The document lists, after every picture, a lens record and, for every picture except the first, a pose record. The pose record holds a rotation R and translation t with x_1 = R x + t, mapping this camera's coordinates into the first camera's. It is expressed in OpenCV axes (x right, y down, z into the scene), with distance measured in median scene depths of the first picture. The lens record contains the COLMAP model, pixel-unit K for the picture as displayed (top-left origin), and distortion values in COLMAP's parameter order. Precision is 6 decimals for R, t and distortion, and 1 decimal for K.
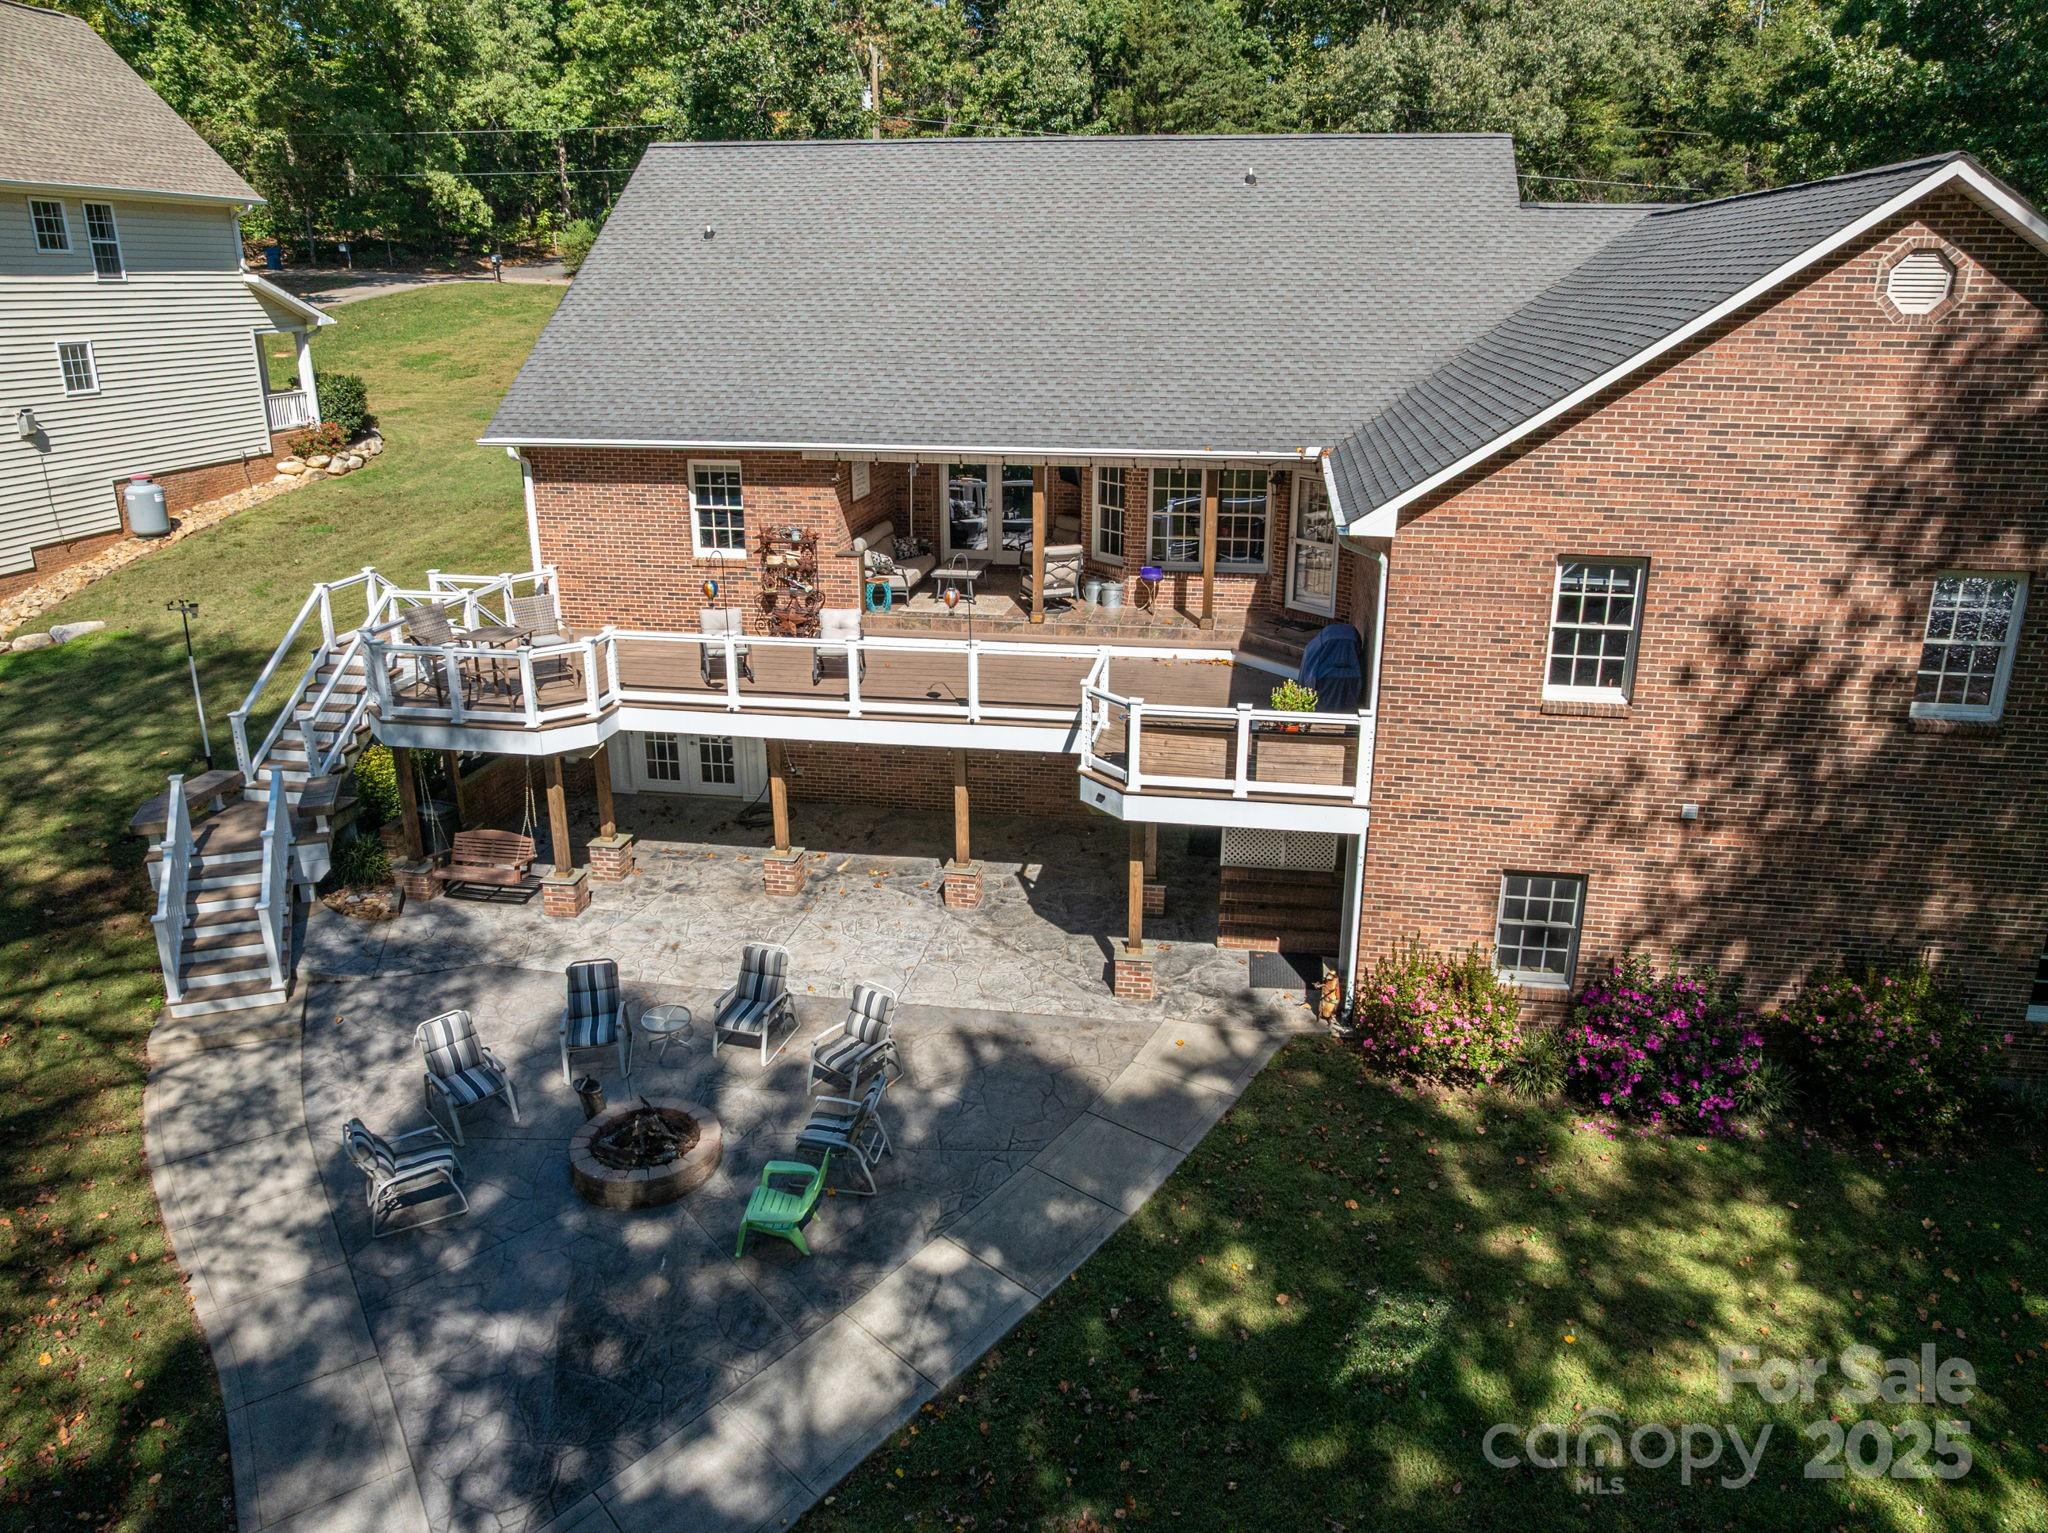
lens RADIAL K [[1443.3, 0, 1038.2], [0, 1443.3, 752.6], [0, 0, 1]] dist [-0.033341, 0.010364]
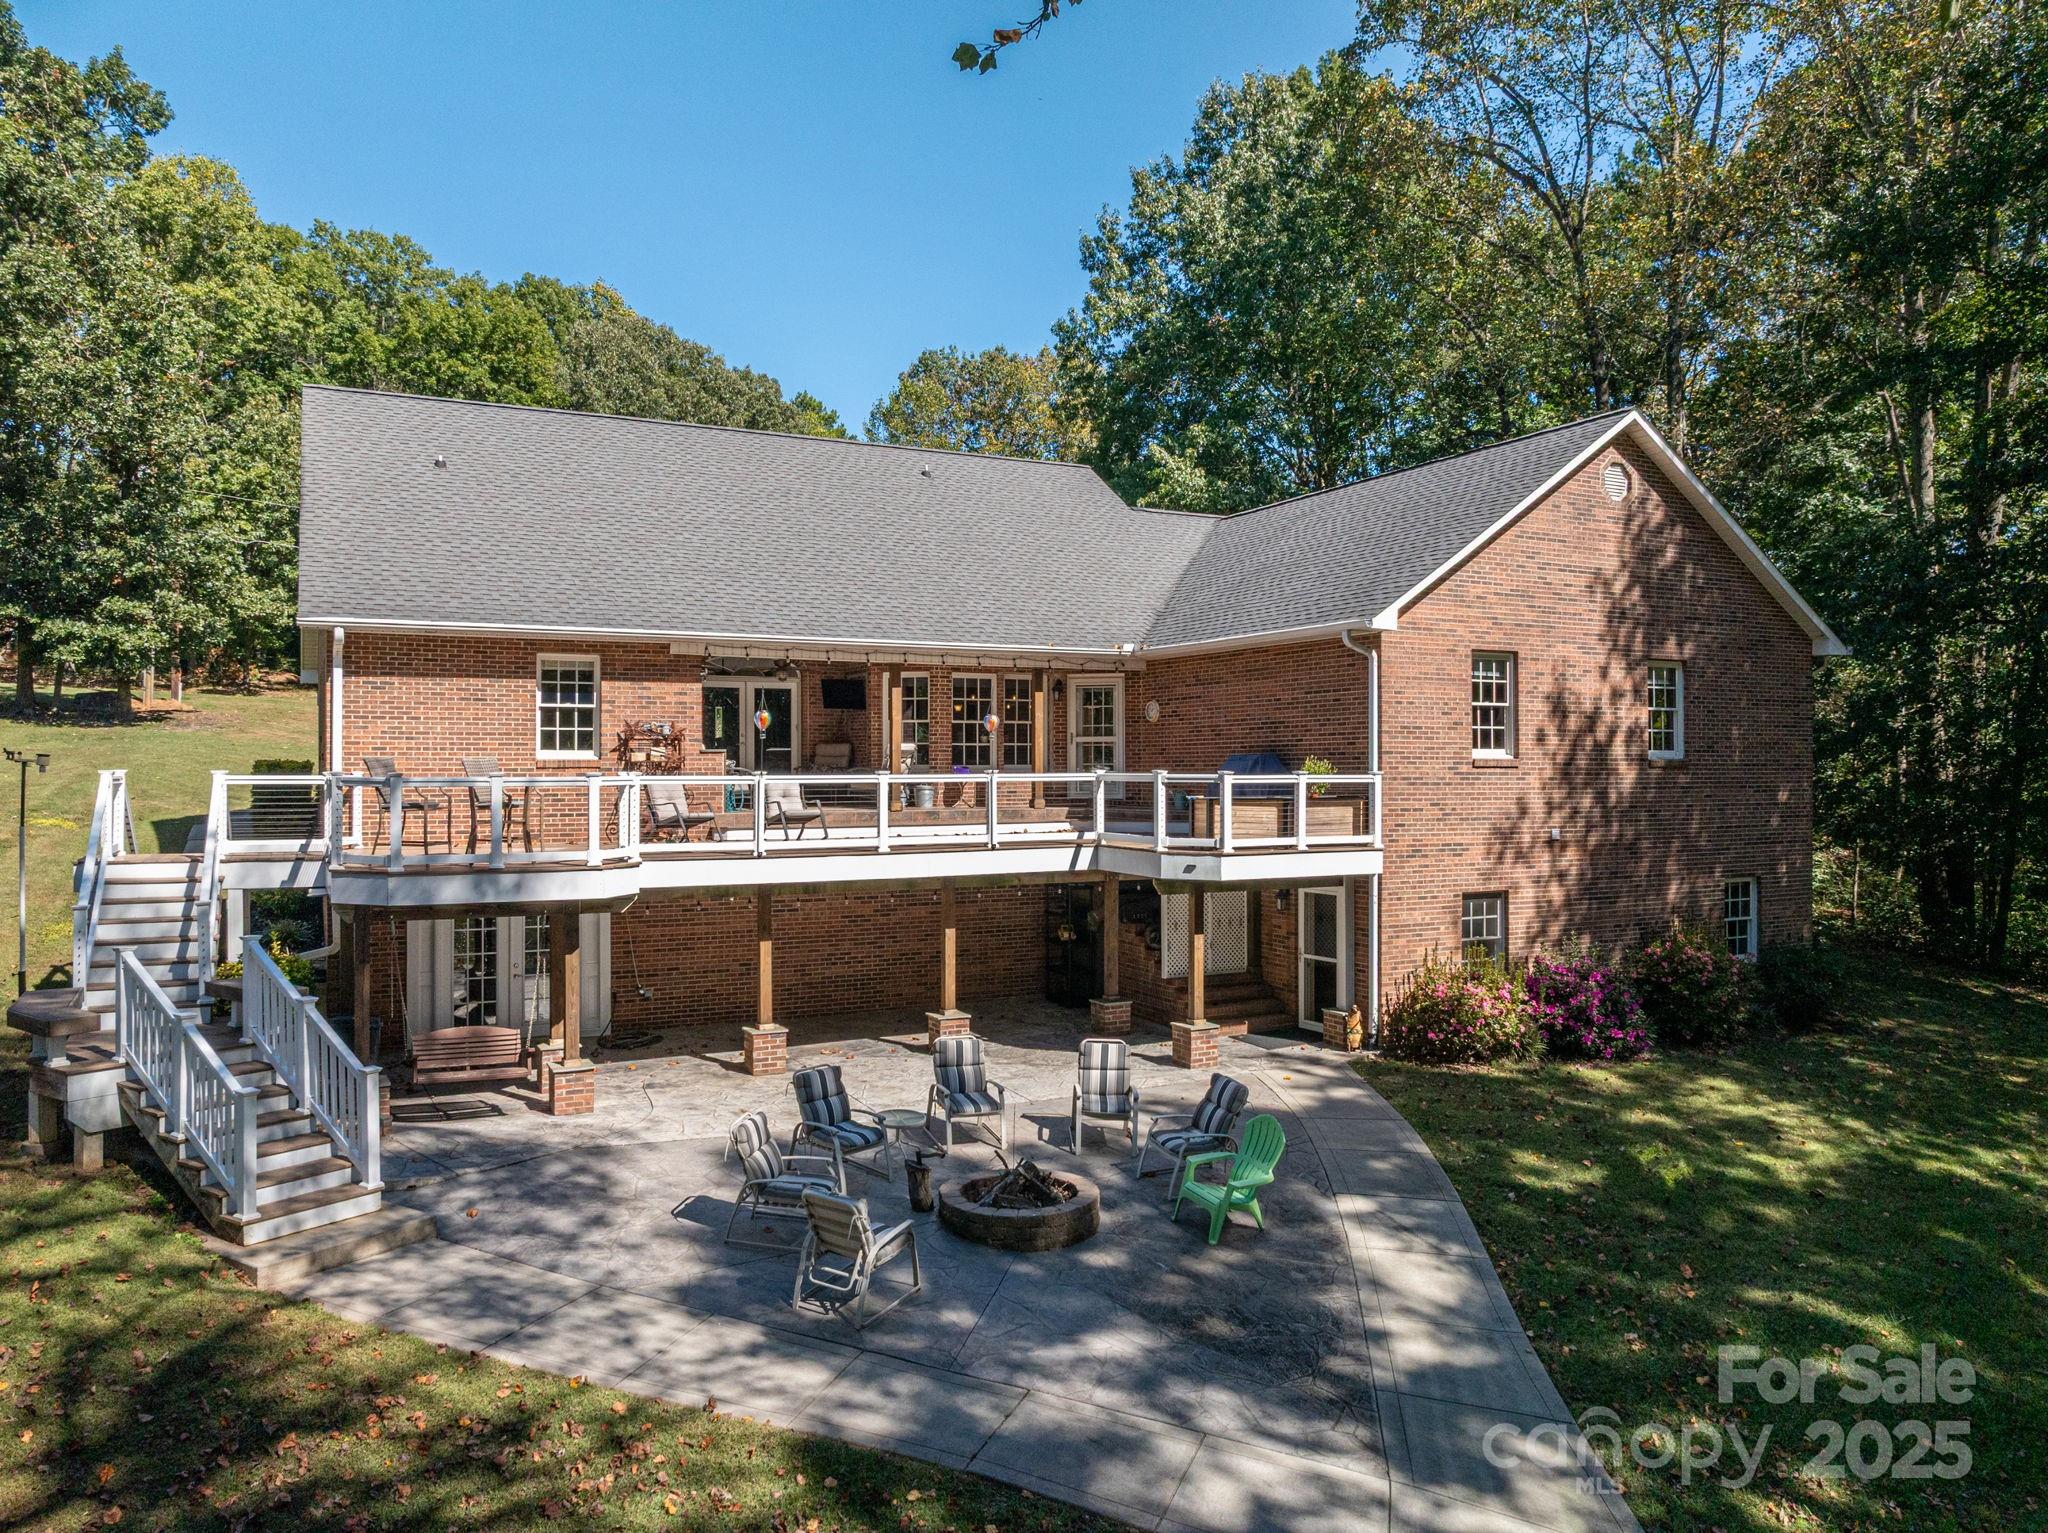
lens RADIAL K [[1443.3, 0, 1035.9], [0, 1443.3, 766.8], [0, 0, 1]] dist [-0.033341, 0.010364]
pose [[0.805123, -0.002554, 0.593102, -0.799979], [0.187962, 0.949545, -0.251066, 0.239117], [-0.562536, 0.313619, 0.764981, 0.193636]]
